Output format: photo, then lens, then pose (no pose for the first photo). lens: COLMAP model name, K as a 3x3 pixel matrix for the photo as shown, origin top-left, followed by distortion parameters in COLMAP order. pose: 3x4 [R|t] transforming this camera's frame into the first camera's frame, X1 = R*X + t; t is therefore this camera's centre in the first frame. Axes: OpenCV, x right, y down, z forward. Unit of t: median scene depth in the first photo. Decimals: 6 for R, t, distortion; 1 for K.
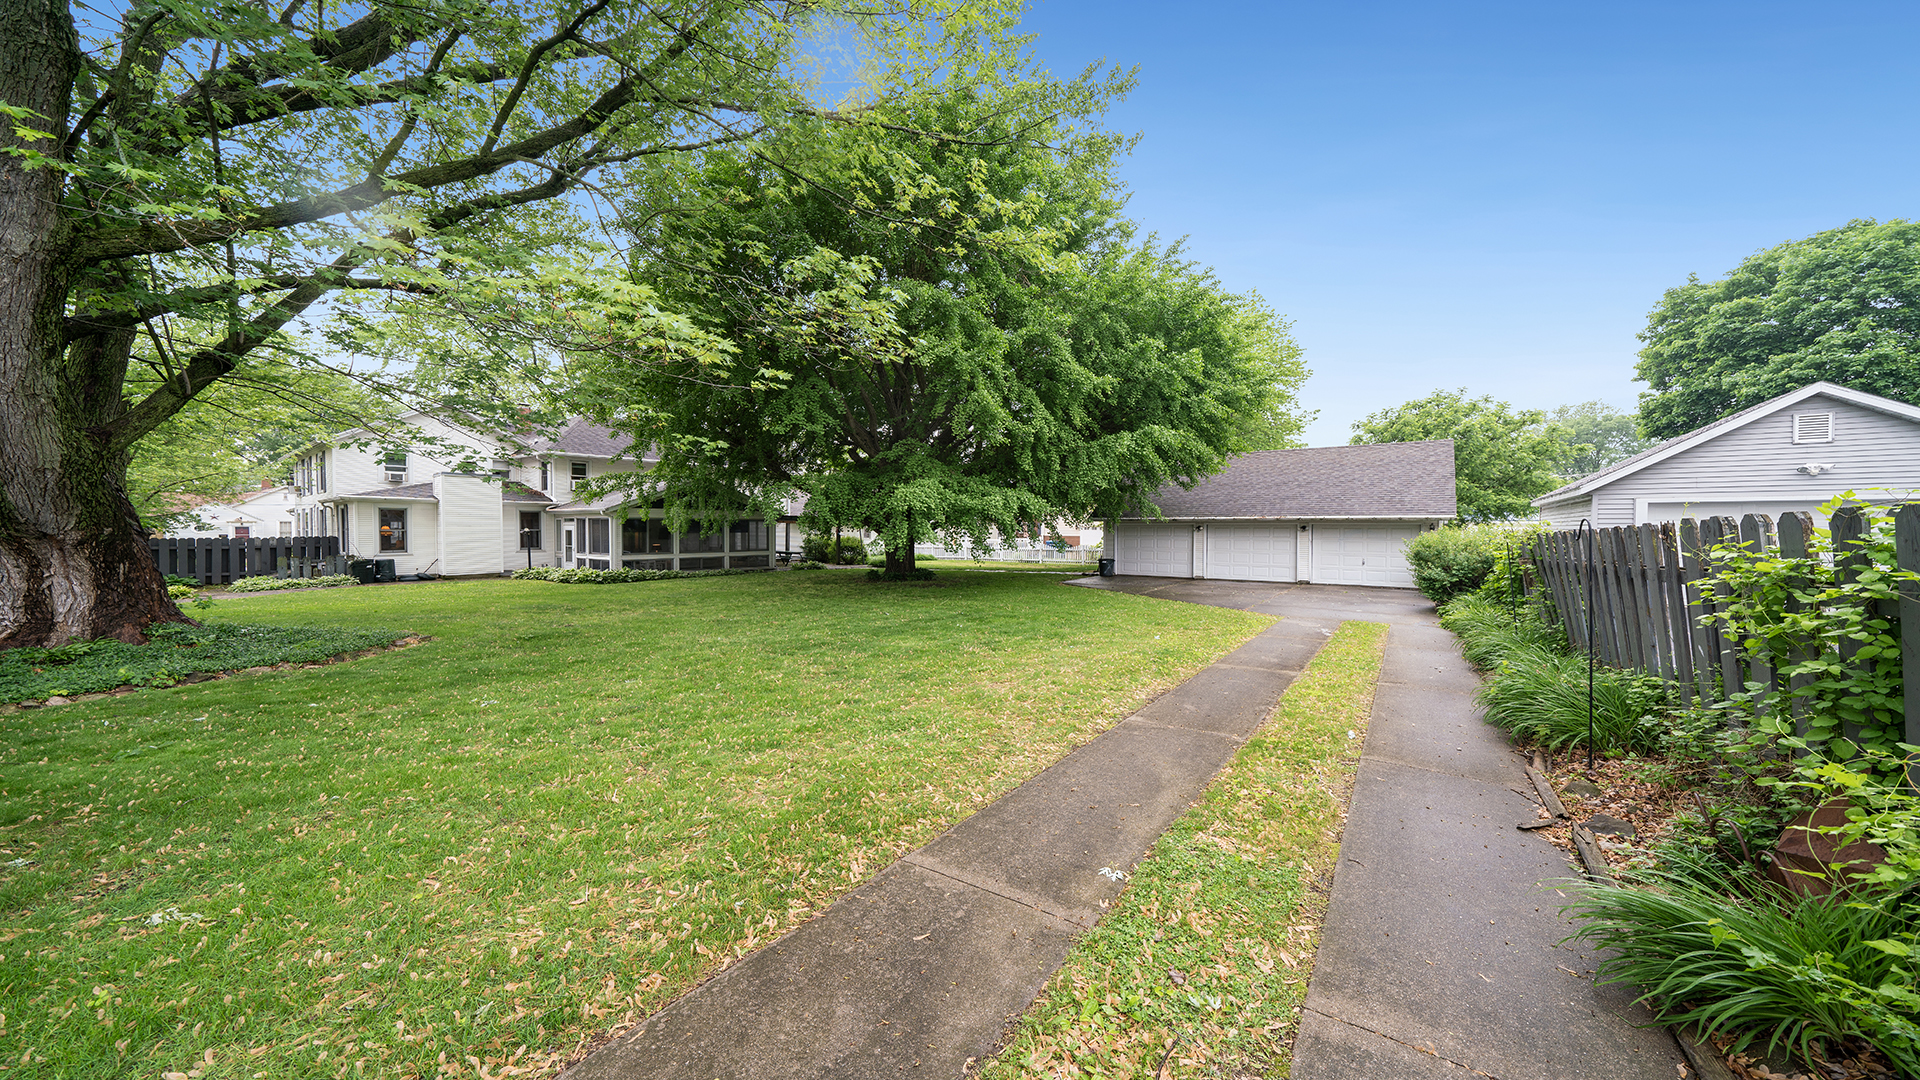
lens RADIAL K [[663.2, 0, 970.6], [0, 663.2, 546.8], [0, 0, 1]] dist [-0.001175, -0.000159]
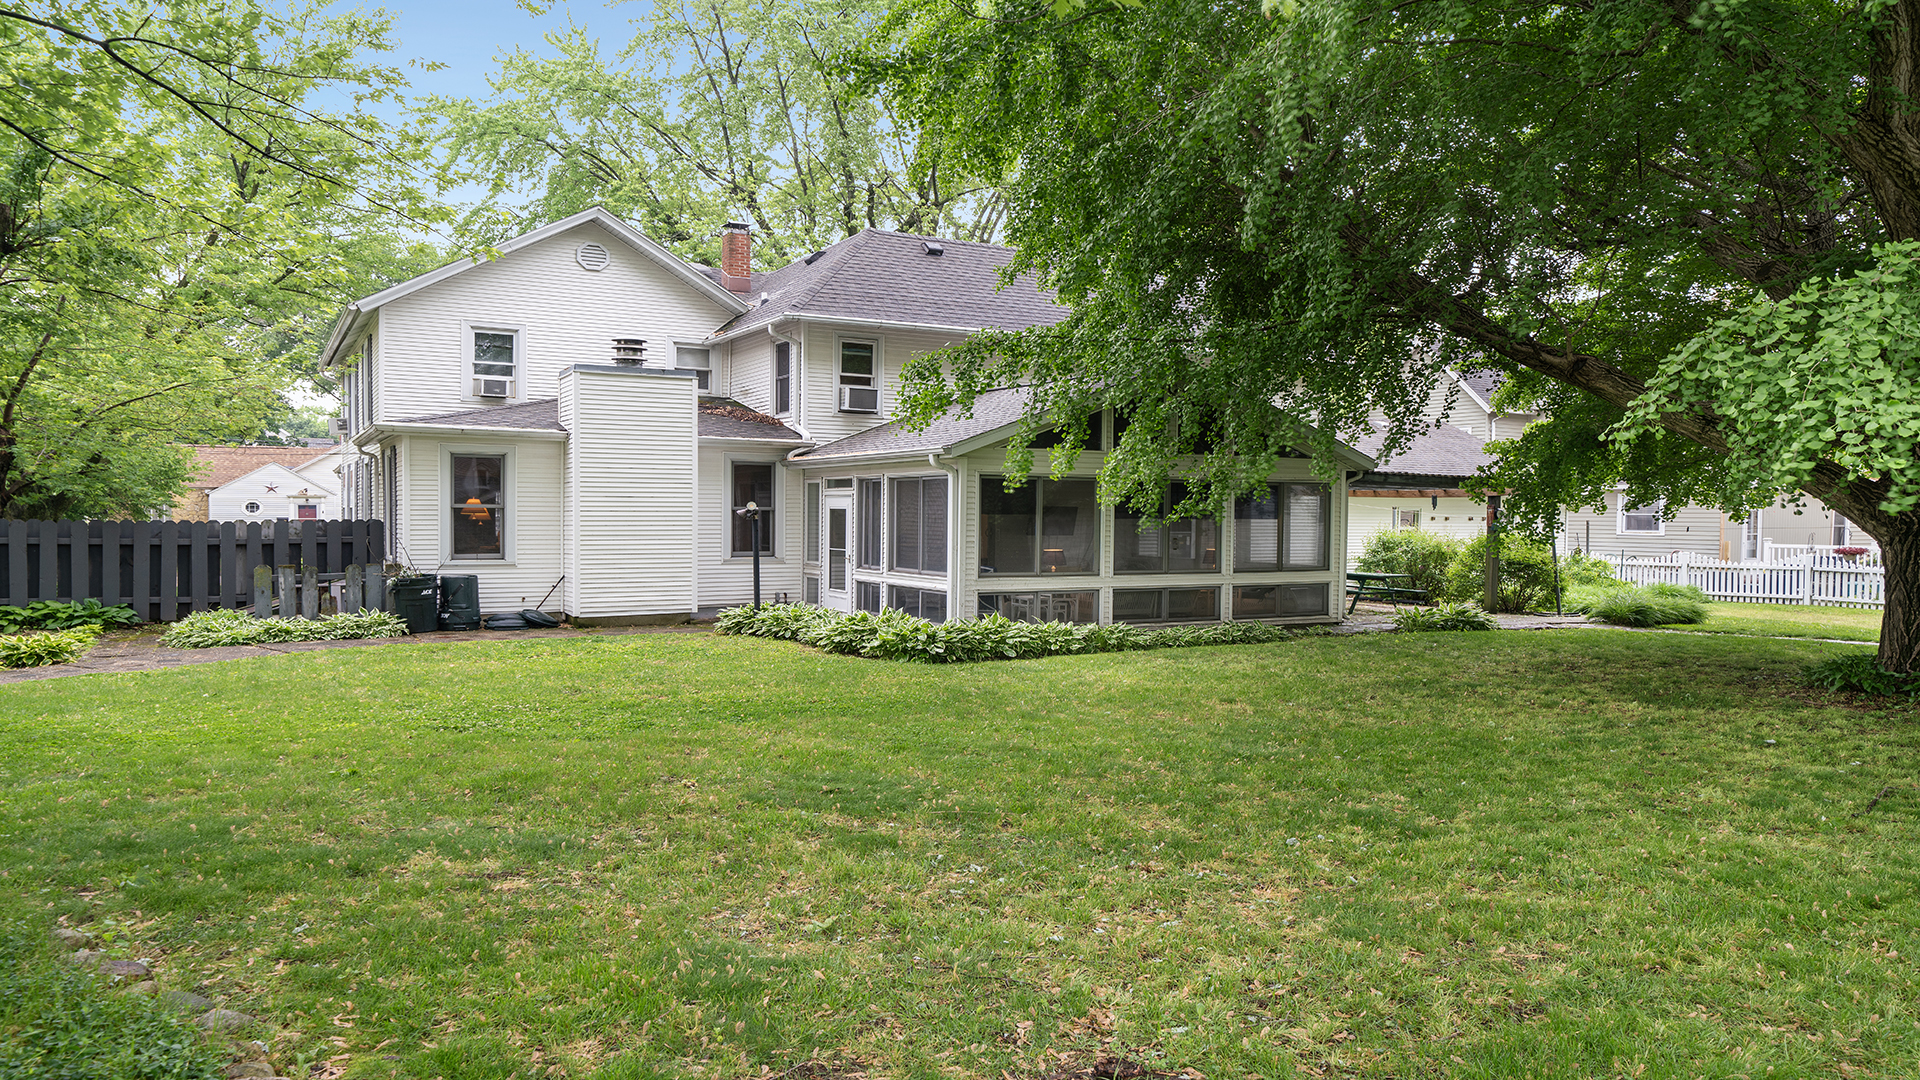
lens RADIAL K [[1272.9, 0, 958.6], [0, 1272.9, 546.4], [0, 0, 1]] dist [0.008986, 0.002234]
pose [[0.921554, 0.015520, -0.387940, -0.263425], [-0.017246, 0.999851, -0.000969, -0.003608], [0.387867, 0.007583, 0.921684, 0.354236]]
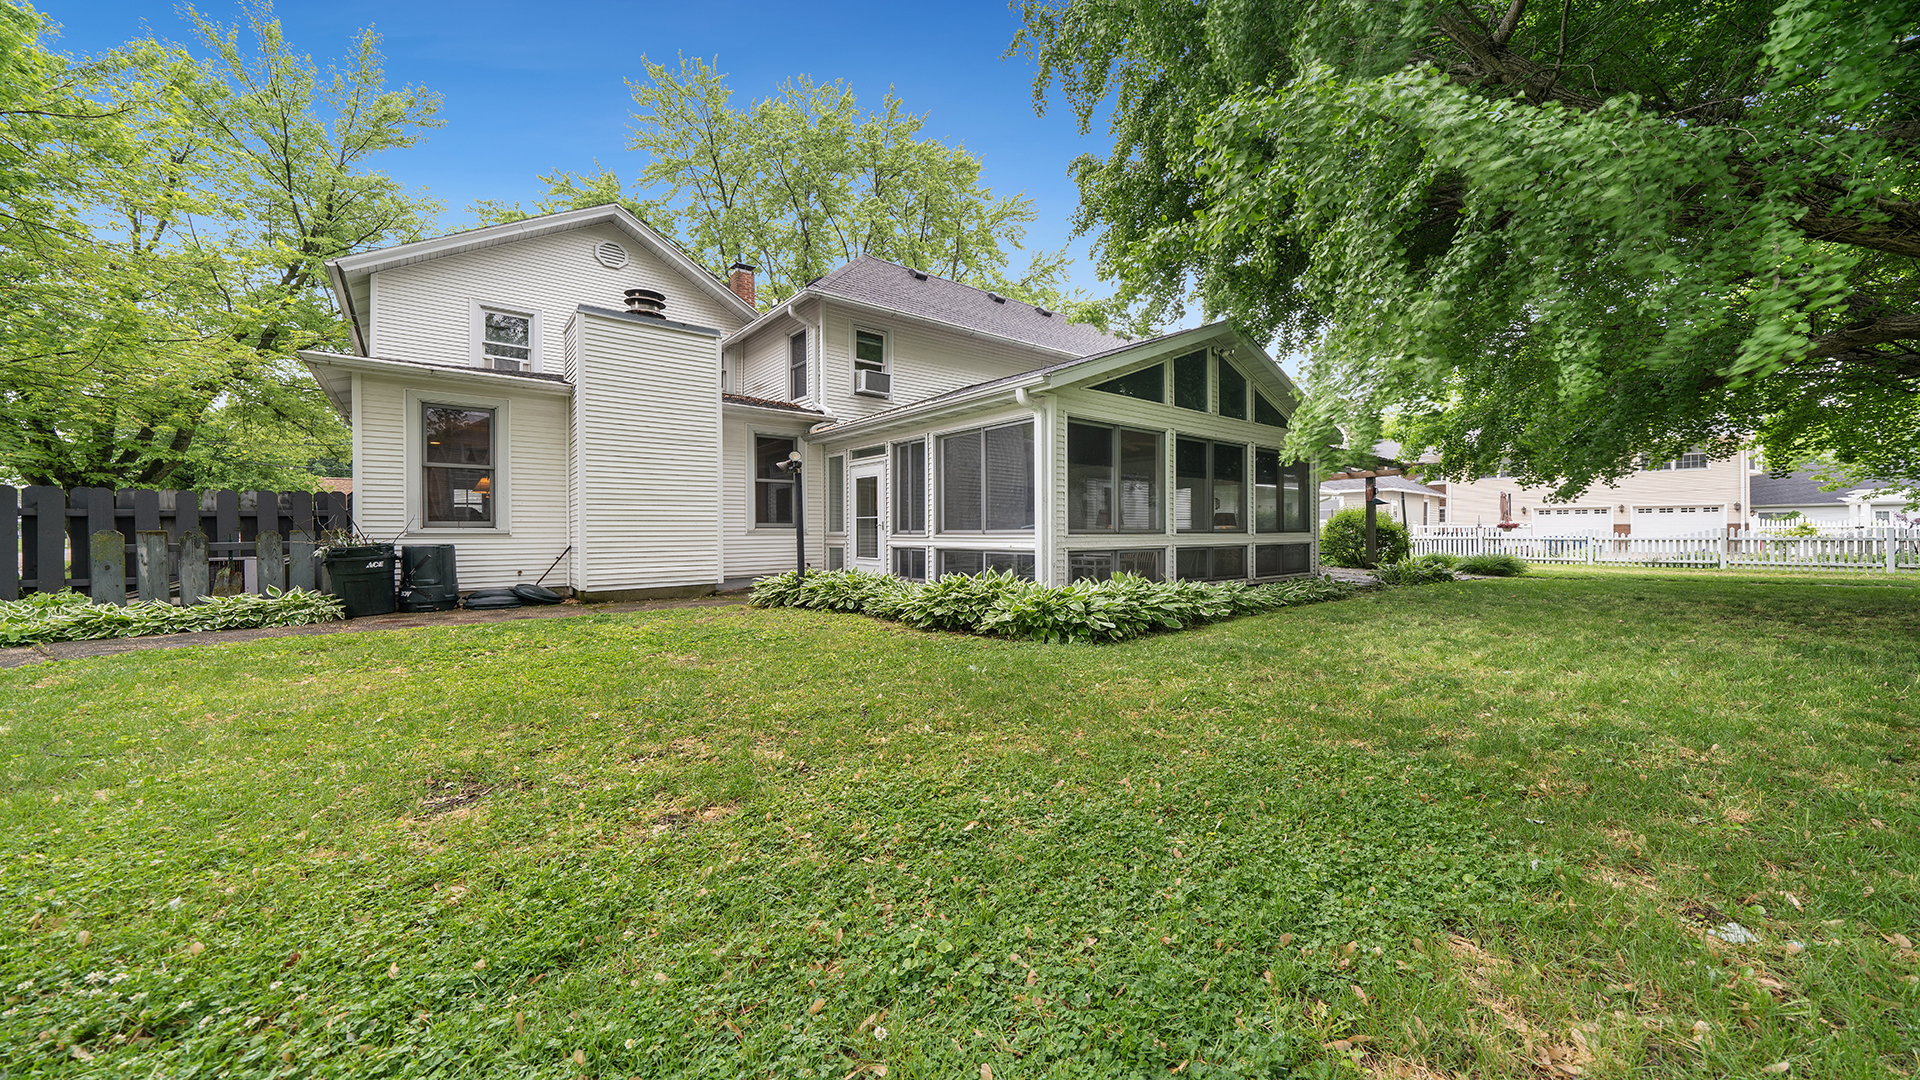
lens RADIAL K [[663.2, 0, 957.1], [0, 663.2, 539.4], [0, 0, 1]] dist [-0.001175, -0.000159]
pose [[0.974721, -0.001785, -0.223417, -0.496469], [-0.001766, 0.999875, -0.015693, 0.019359], [0.223417, 0.015690, 0.974597, 0.668119]]
